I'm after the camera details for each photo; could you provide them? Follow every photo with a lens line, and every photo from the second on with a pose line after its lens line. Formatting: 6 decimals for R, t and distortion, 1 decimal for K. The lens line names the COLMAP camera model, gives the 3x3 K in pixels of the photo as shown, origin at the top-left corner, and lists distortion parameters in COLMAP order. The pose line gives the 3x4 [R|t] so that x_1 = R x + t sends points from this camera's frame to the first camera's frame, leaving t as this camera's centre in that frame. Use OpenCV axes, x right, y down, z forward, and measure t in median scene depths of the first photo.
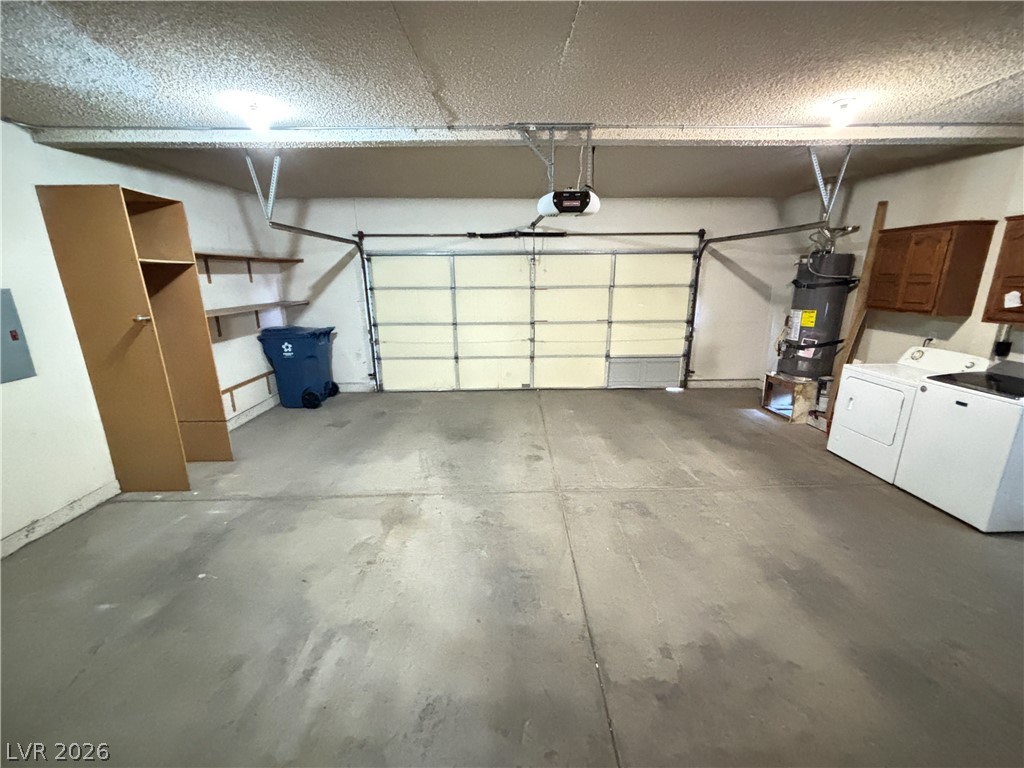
lens RADIAL K [[411.3, 0, 509.9], [0, 411.3, 384.9], [0, 0, 1]] dist [0.000800, -0.000124]
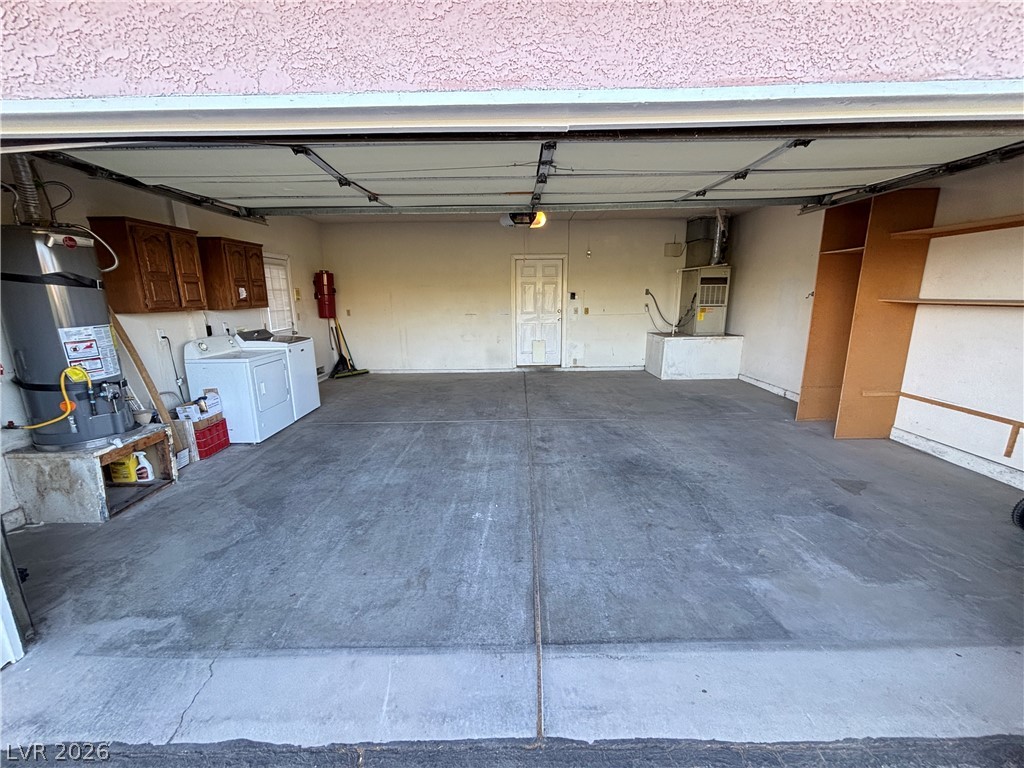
lens RADIAL K [[411.3, 0, 509.9], [0, 411.3, 384.9], [0, 0, 1]] dist [0.000800, -0.000124]
pose [[-0.999694, 0.018056, 0.016880, 0.132947], [0.023785, 0.888523, 0.458215, -0.447861], [-0.006725, 0.458477, -0.888681, 1.924346]]
